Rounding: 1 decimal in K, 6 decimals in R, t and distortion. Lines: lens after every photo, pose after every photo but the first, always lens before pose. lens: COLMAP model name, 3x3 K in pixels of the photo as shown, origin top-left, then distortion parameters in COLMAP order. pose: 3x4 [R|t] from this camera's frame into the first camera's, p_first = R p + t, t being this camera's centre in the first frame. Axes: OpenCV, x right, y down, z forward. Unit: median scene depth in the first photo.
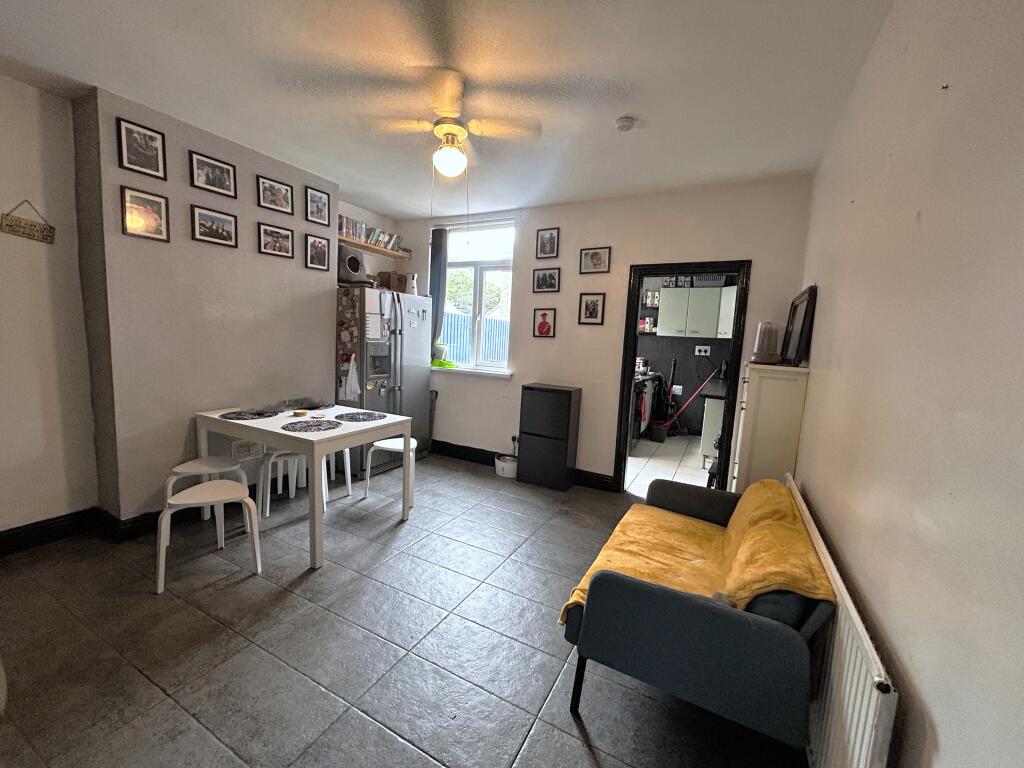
lens RADIAL K [[412.4, 0, 509.5], [0, 412.4, 381.6], [0, 0, 1]] dist [0.000643, 0.000325]
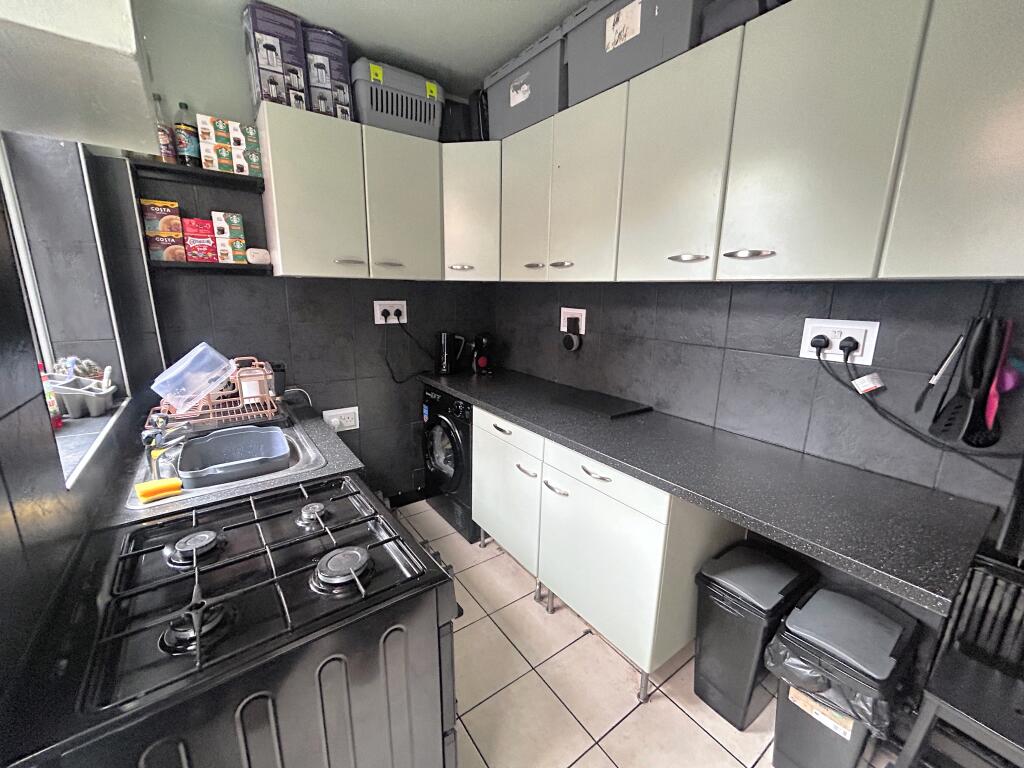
lens RADIAL K [[412.4, 0, 505.9], [0, 412.4, 387.8], [0, 0, 1]] dist [0.000643, 0.000325]
pose [[0.443477, -0.243795, 0.862492, 0.142816], [0.120059, 0.969782, 0.212390, -0.072223], [-0.888208, 0.009360, 0.459346, 0.679815]]
